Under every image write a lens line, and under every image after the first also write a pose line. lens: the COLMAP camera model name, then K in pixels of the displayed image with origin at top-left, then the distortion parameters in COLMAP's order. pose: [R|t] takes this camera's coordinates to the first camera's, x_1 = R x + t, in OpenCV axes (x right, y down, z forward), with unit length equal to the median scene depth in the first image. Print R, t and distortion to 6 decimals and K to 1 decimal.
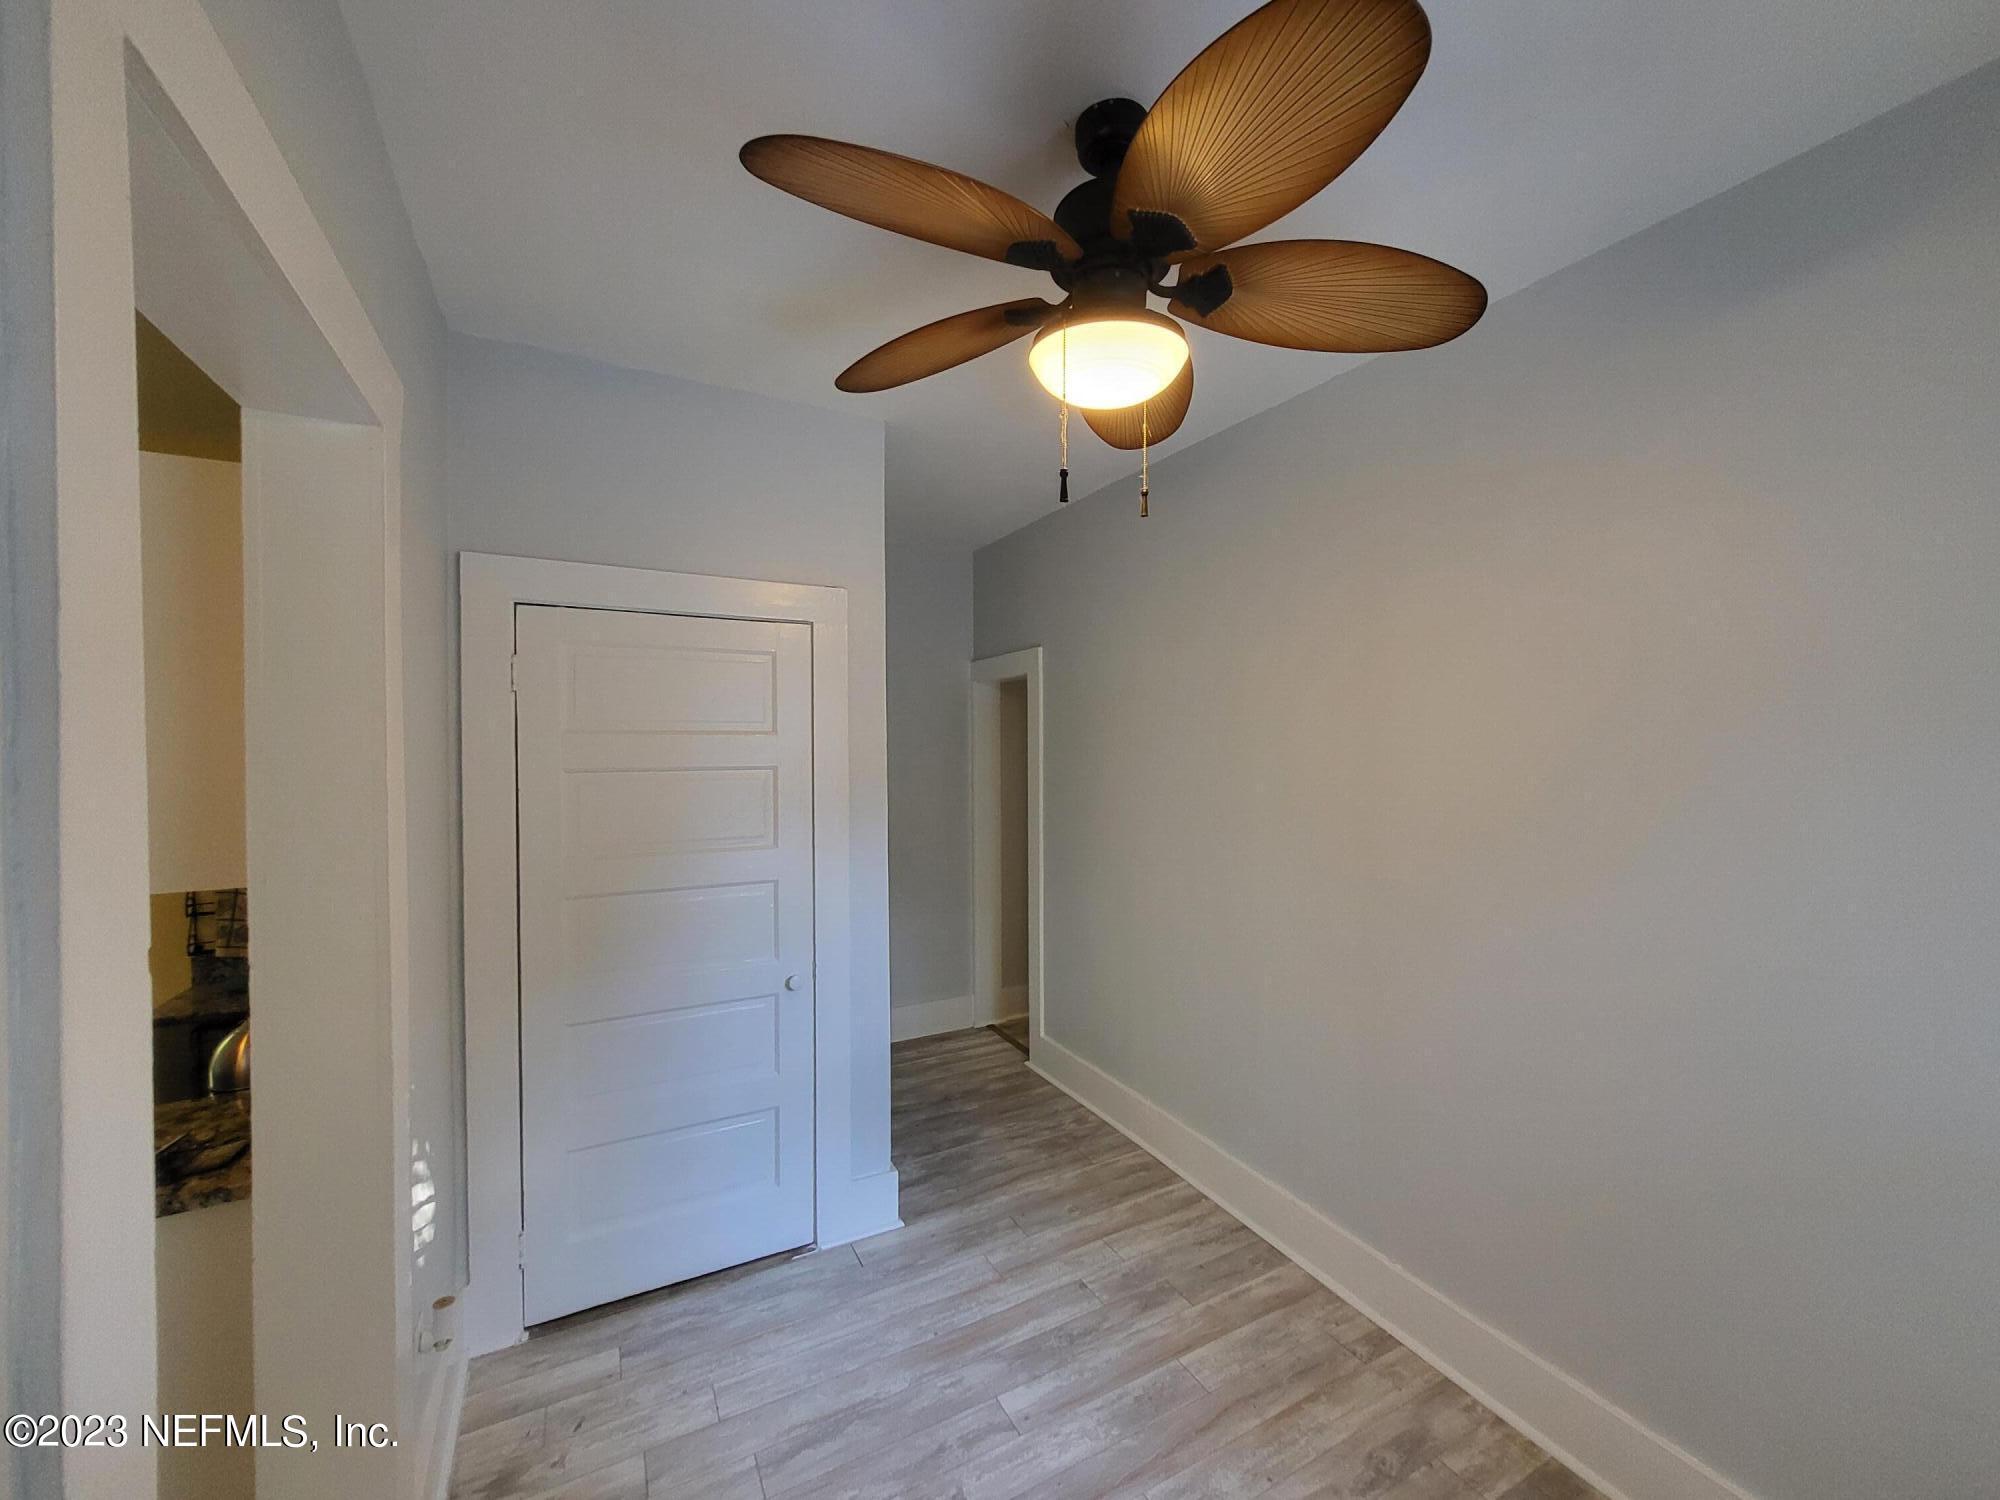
lens RADIAL K [[776.2, 0, 1000.0], [0, 776.2, 750.0], [0, 0, 1]] dist [0.000169, -0.000331]
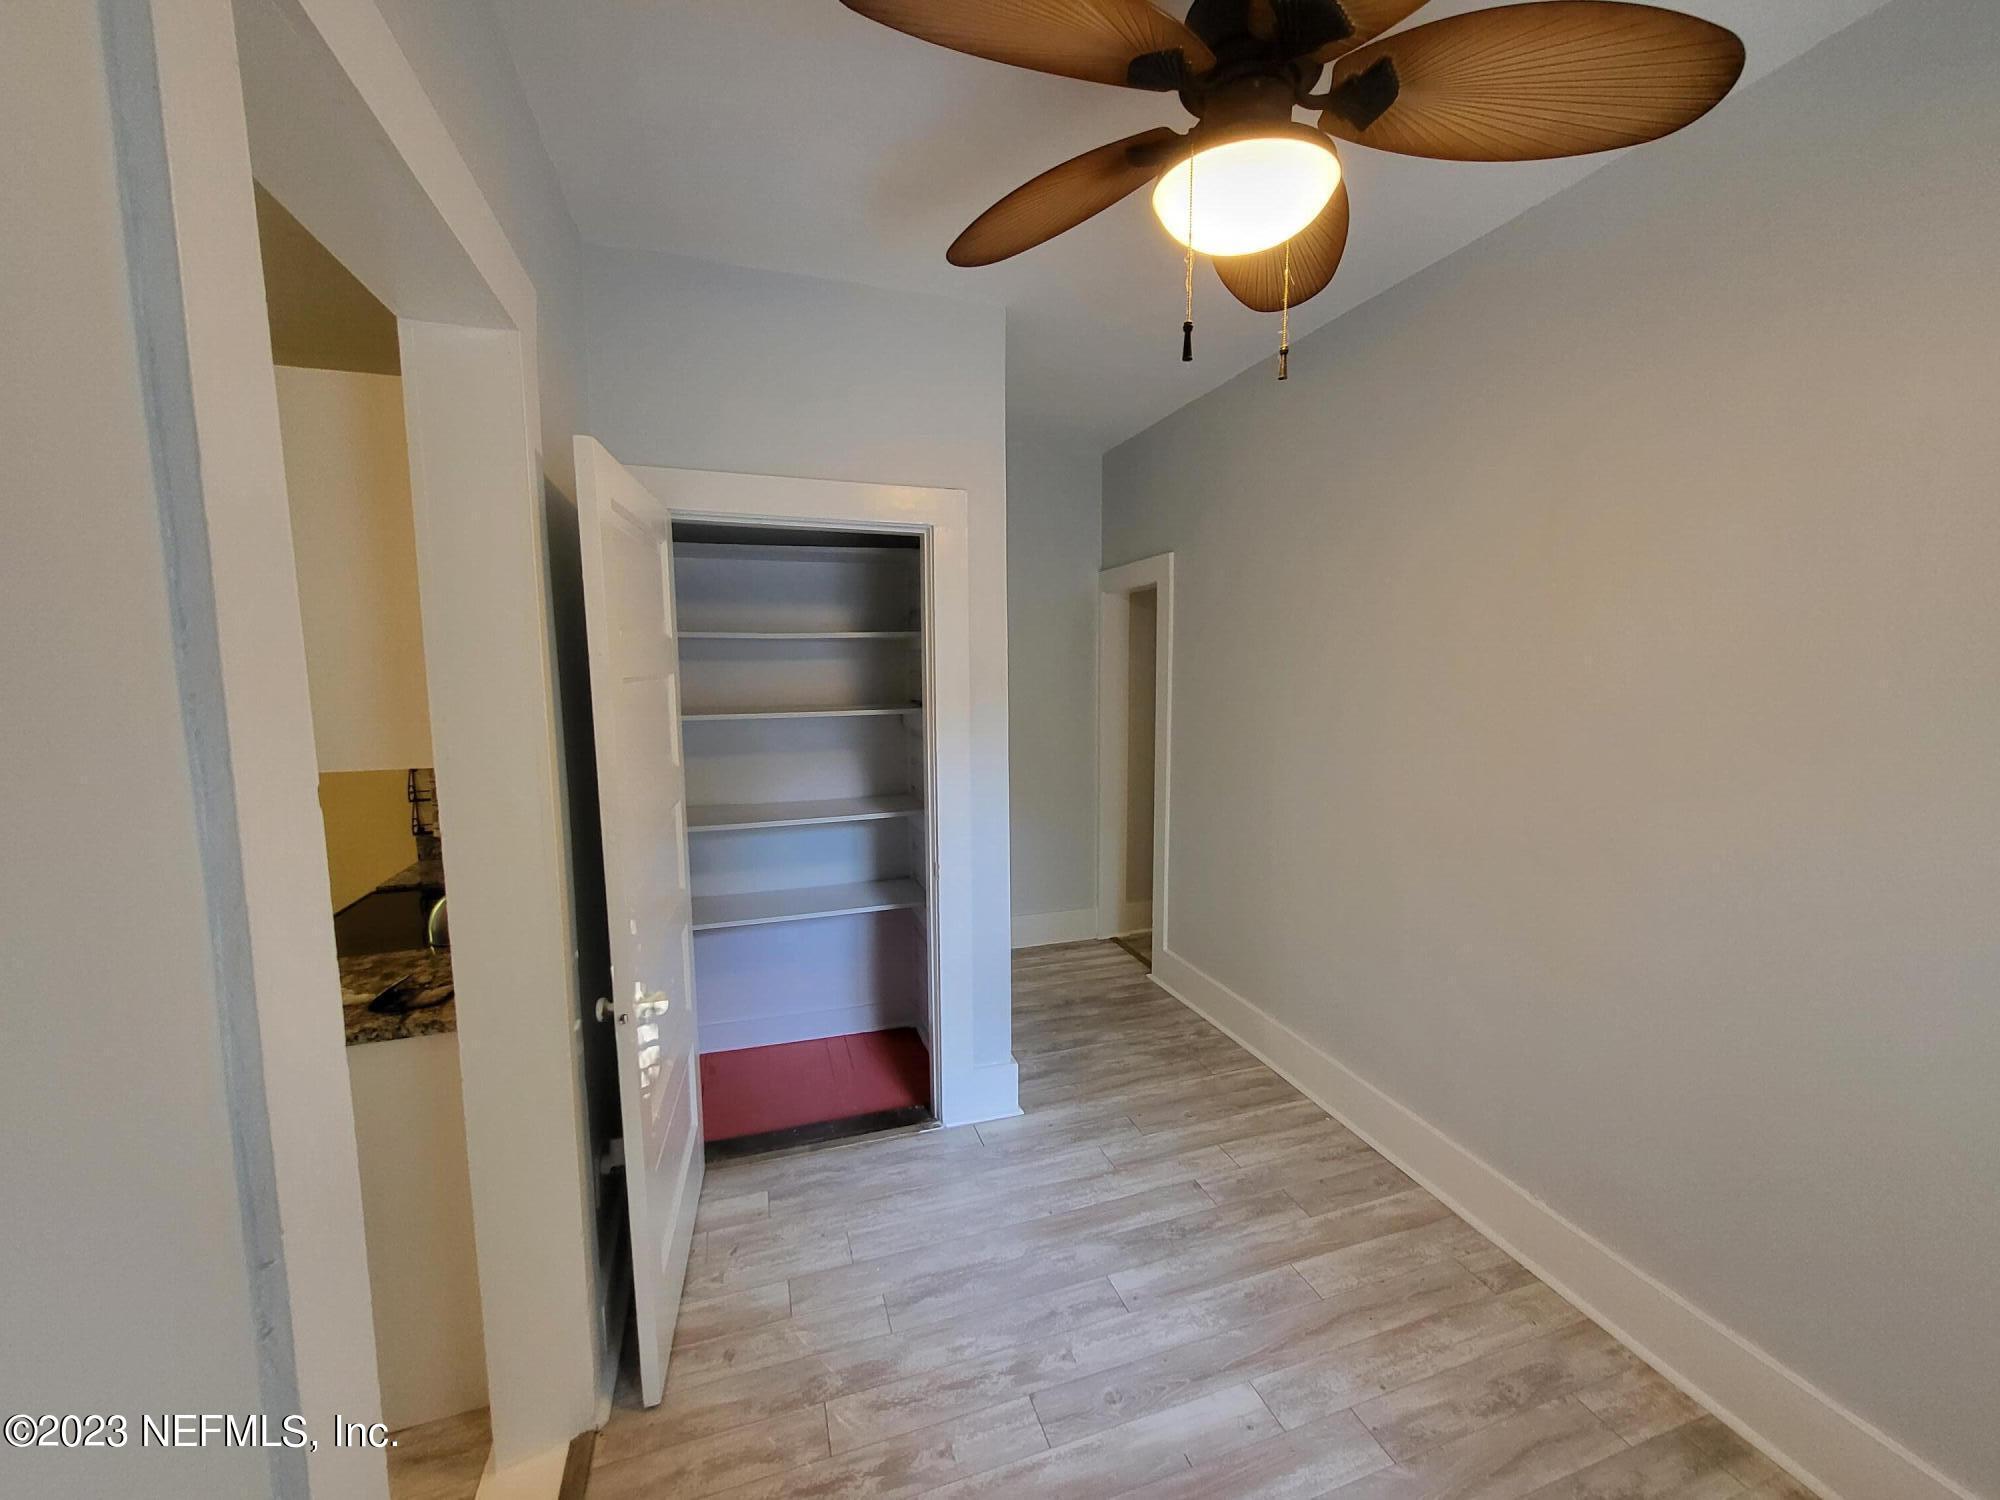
lens RADIAL K [[776.2, 0, 1000.0], [0, 776.2, 750.0], [0, 0, 1]] dist [0.000169, -0.000331]
pose [[0.985583, 0.015442, -0.168484, 0.017991], [0.001251, 0.995134, 0.098524, 0.027995], [0.169185, -0.097315, 0.980768, 0.021776]]
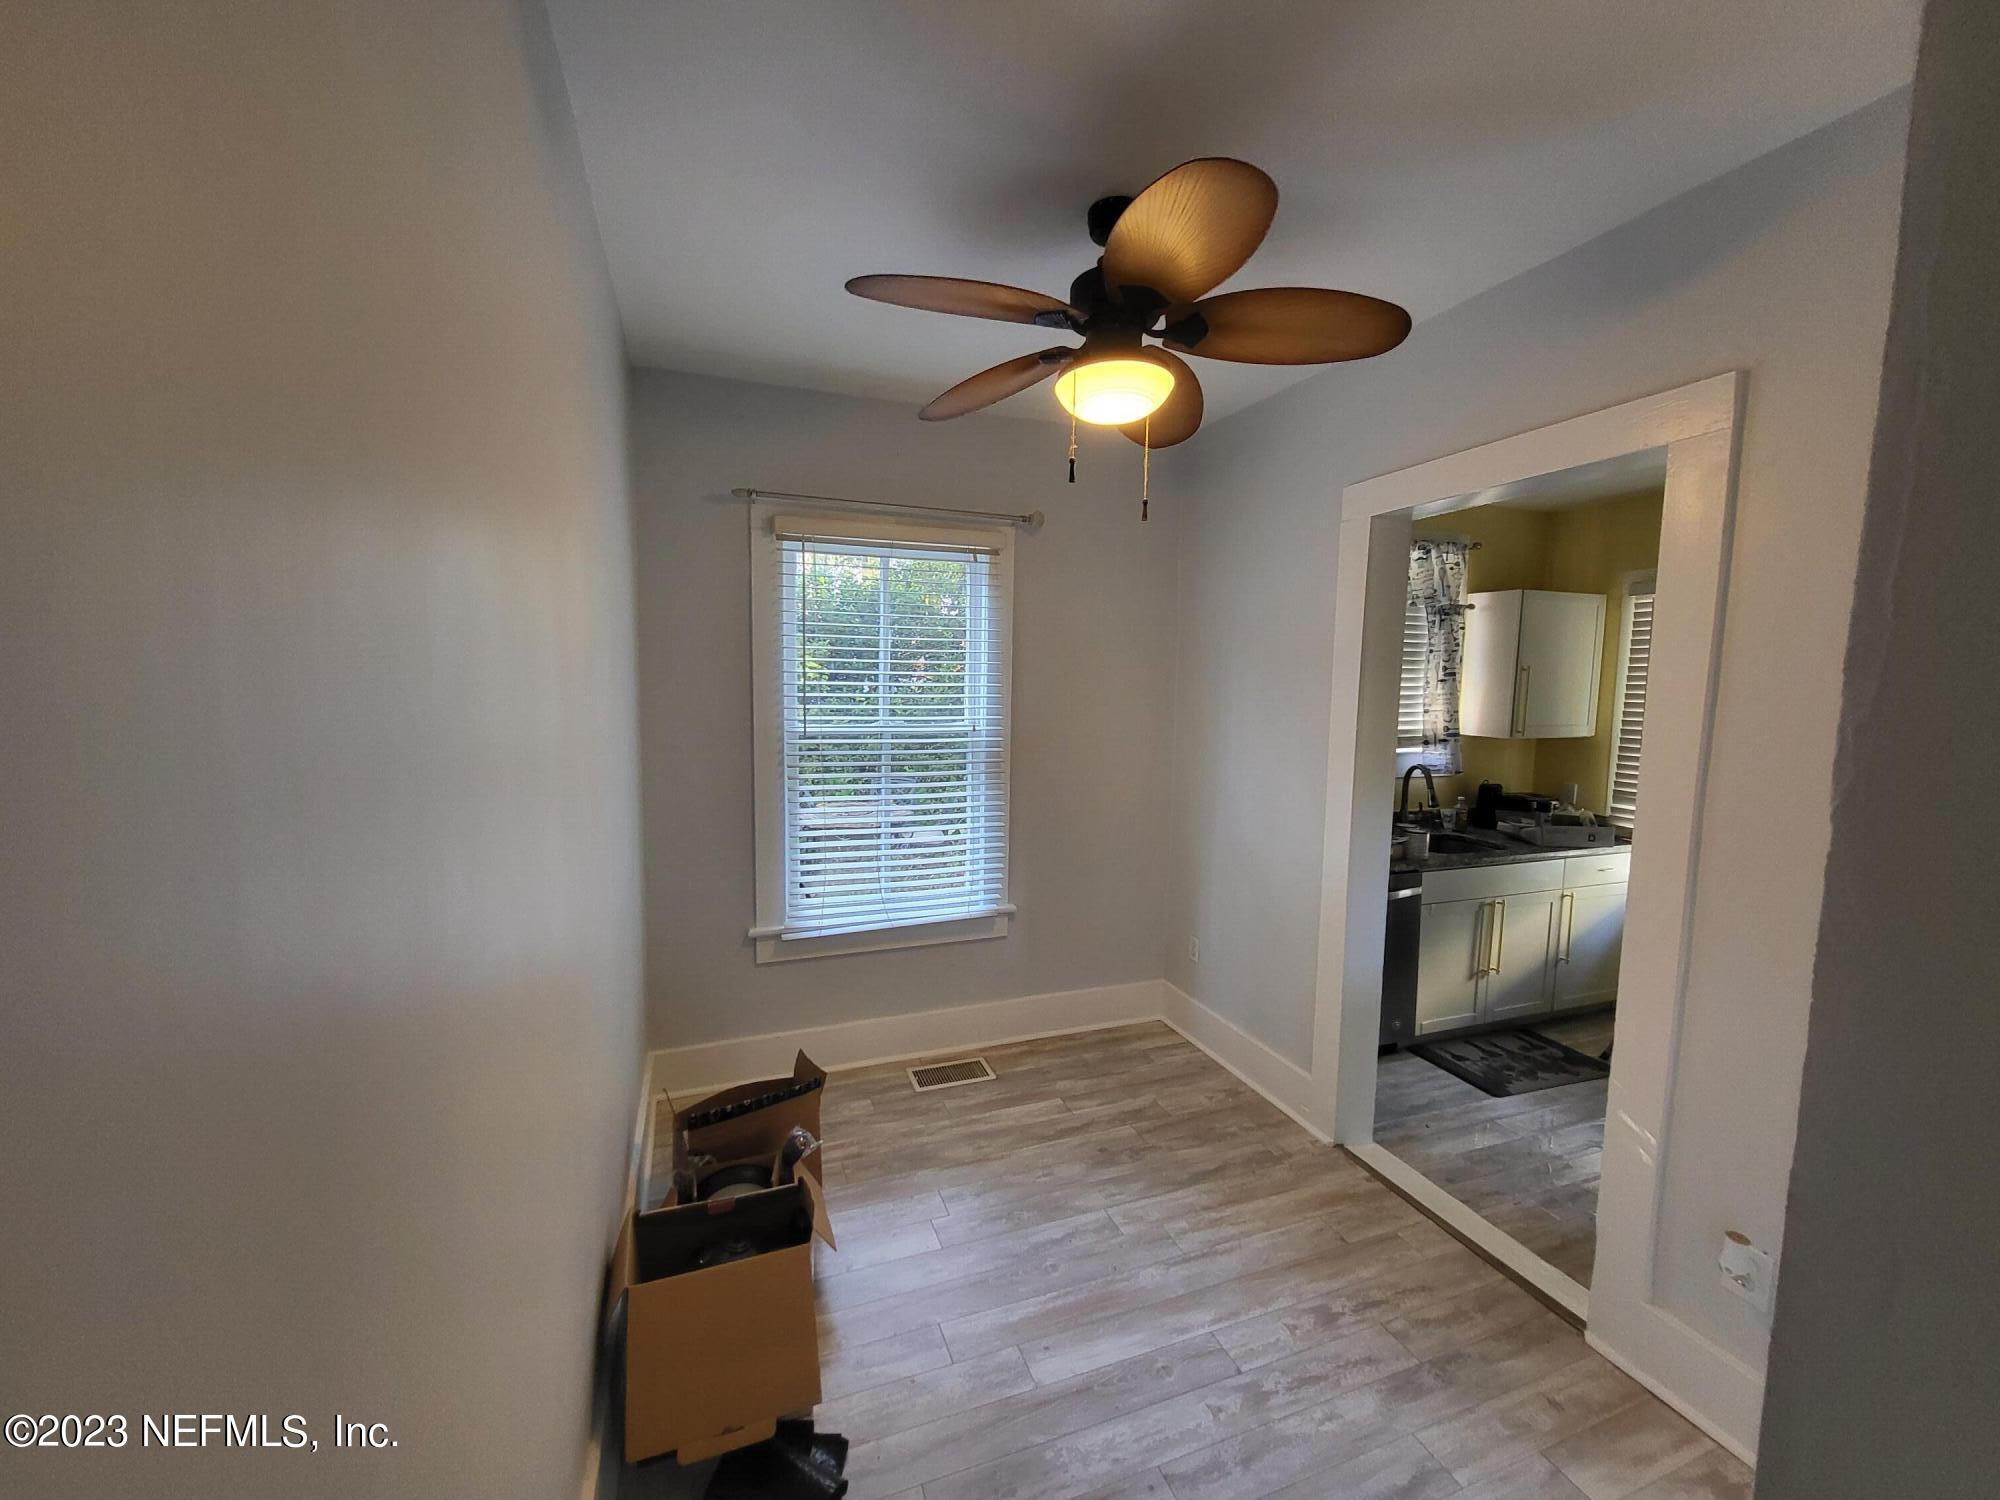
lens RADIAL K [[776.2, 0, 1000.0], [0, 776.2, 750.0], [0, 0, 1]] dist [0.000169, -0.000331]
pose [[-0.991224, -0.027854, 0.129224, 0.104635], [-0.014365, 0.994456, 0.104165, -0.013523], [-0.131409, 0.101394, -0.986129, 1.685621]]
